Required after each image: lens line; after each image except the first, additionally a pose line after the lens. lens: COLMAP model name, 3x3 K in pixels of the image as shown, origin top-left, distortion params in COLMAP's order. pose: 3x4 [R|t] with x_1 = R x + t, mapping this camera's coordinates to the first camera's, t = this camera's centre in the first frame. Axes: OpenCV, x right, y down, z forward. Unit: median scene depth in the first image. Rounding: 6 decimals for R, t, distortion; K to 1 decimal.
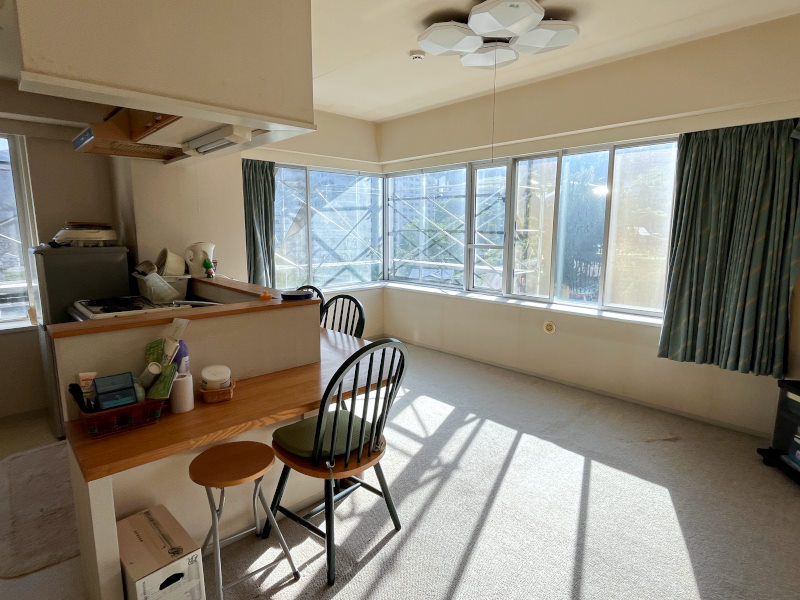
lens RADIAL K [[440.7, 0, 400.7], [0, 440.7, 295.4], [0, 0, 1]] dist [-0.012805, -0.001266]
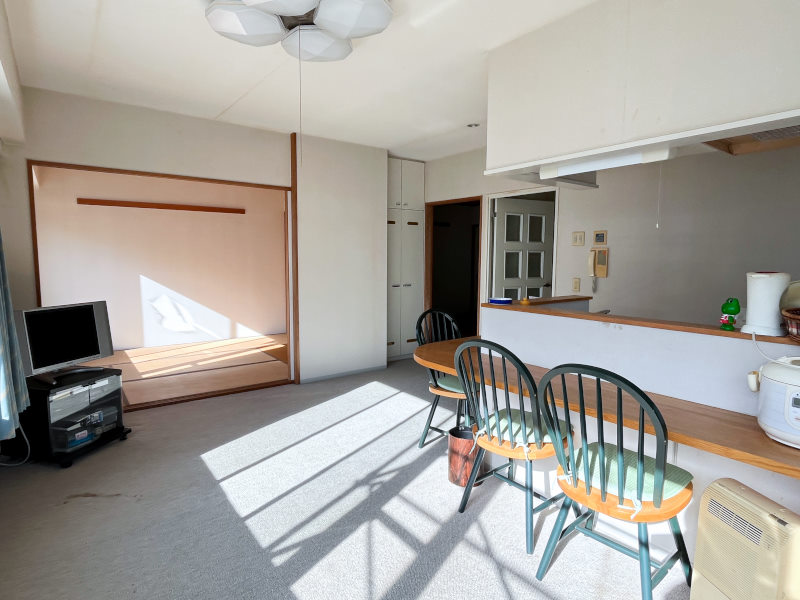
lens RADIAL K [[440.7, 0, 404.1], [0, 440.7, 298.4], [0, 0, 1]] dist [-0.012805, -0.001266]
pose [[-0.994829, -0.015690, 0.100344, -0.073682], [0.010826, 0.965983, 0.258378, -0.273695], [-0.100985, 0.258128, -0.960818, 1.845466]]
